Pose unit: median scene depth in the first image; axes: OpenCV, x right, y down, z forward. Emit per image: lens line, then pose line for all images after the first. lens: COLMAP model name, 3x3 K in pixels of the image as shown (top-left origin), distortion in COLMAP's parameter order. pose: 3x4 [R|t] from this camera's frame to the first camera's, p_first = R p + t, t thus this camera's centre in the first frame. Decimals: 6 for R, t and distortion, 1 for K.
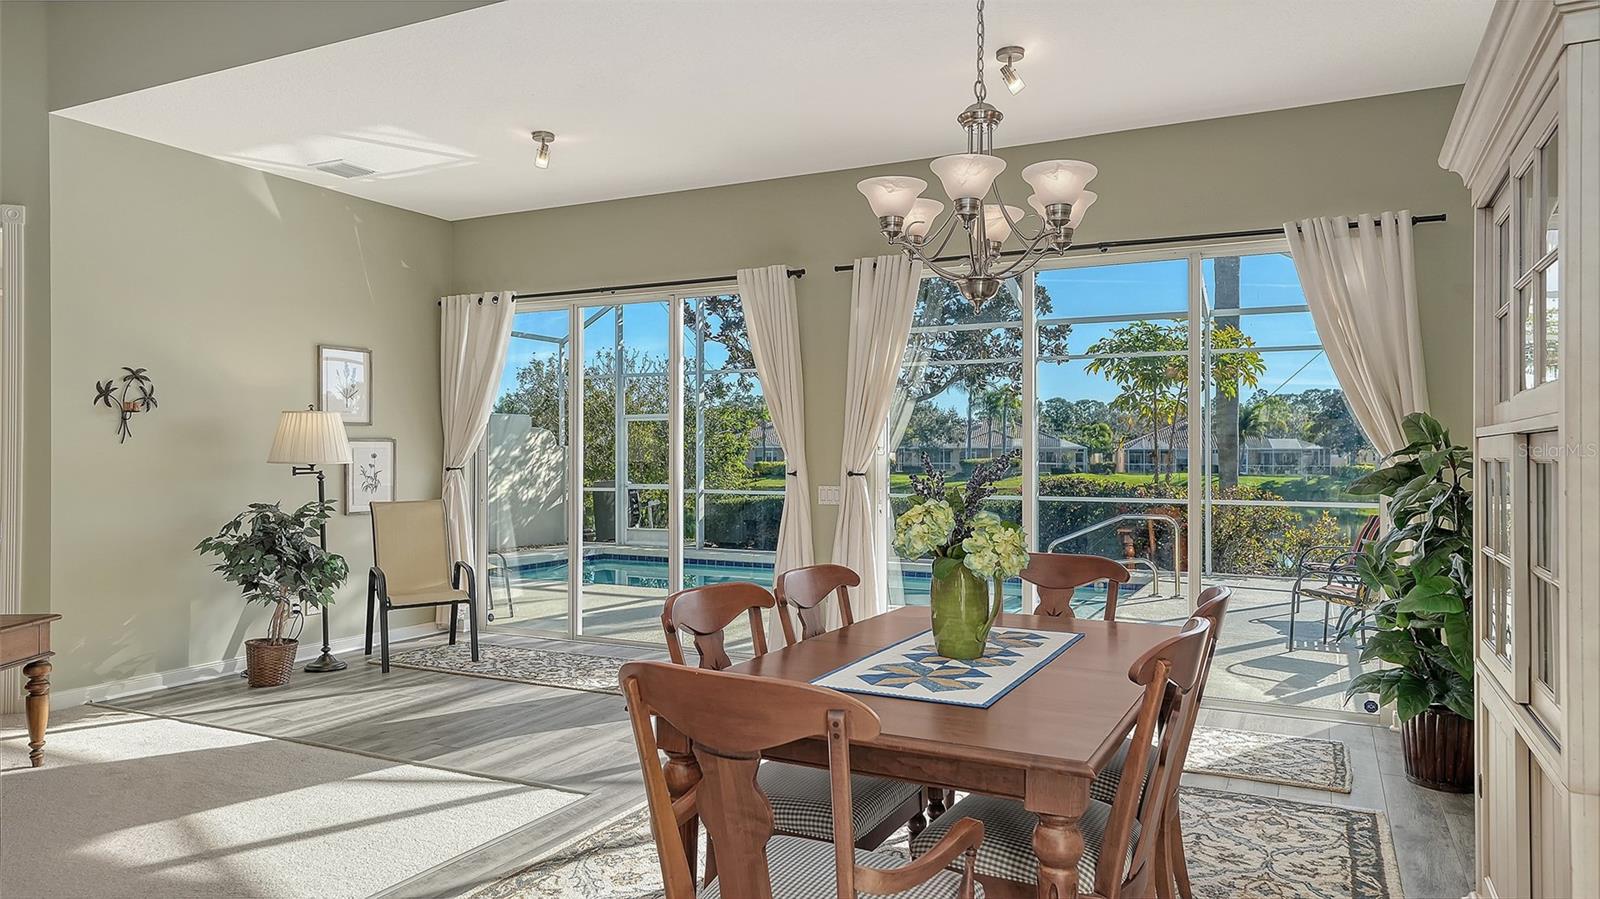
lens RADIAL K [[1060.6, 0, 800.0], [0, 1060.6, 449.5], [0, 0, 1]] dist [0.002642, 0.000901]
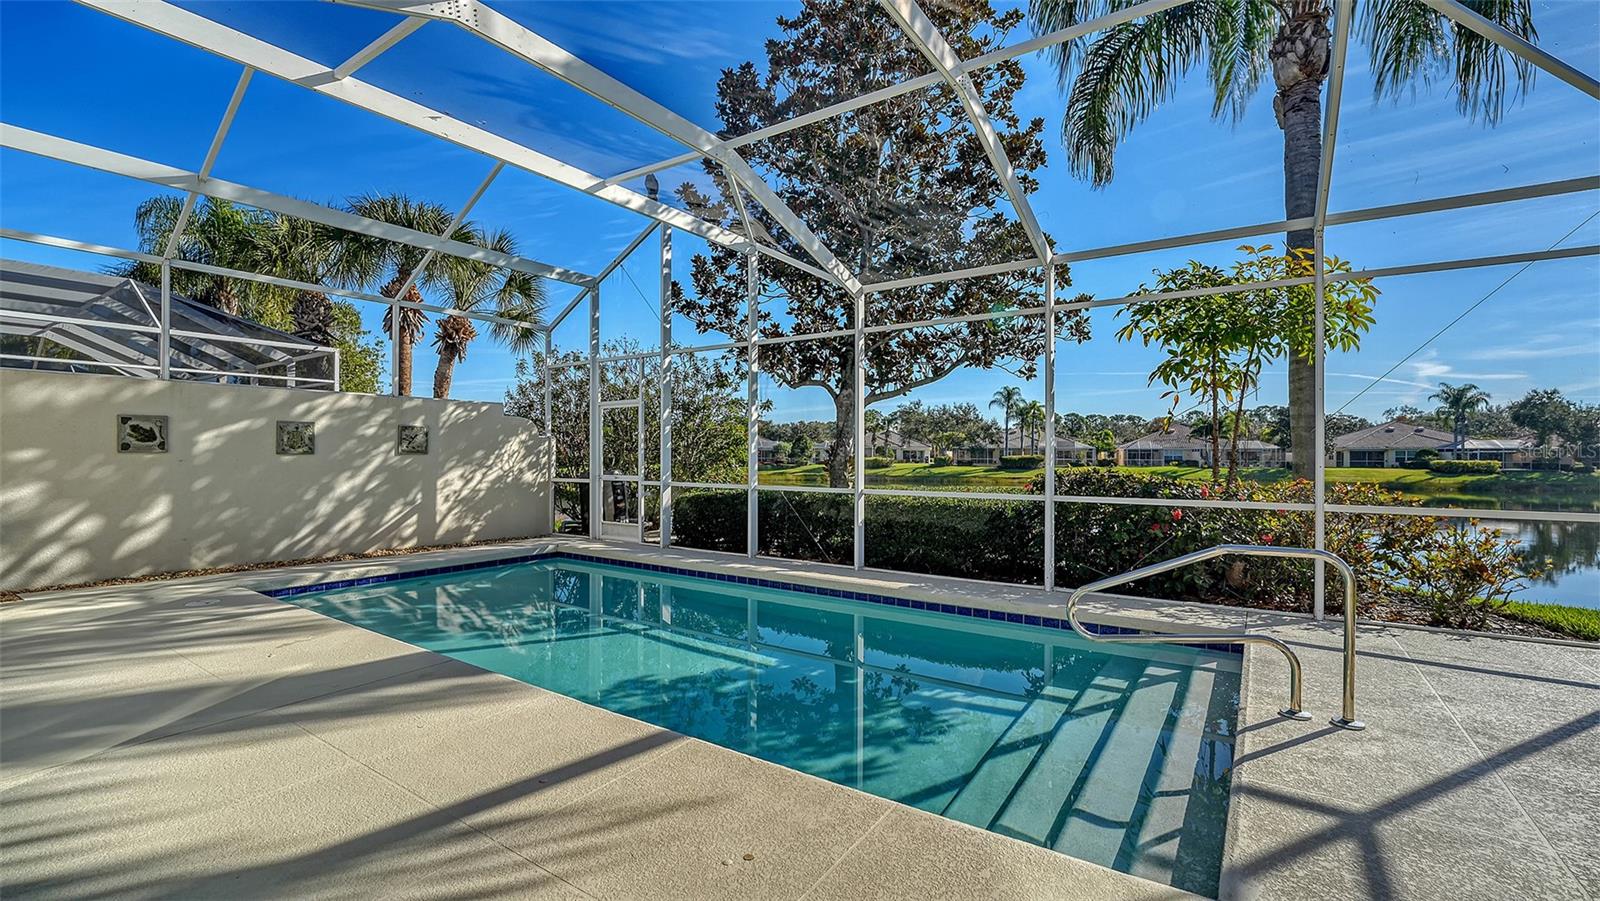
lens RADIAL K [[680.7, 0, 800.0], [0, 680.7, 450.5], [0, 0, 1]] dist [-0.022142, 0.000161]
pose [[0.989748, -0.000176, -0.142826, 0.092259], [0.000152, 1.000000, -0.000178, 0.010180], [0.142826, 0.000154, 0.989748, 0.399939]]
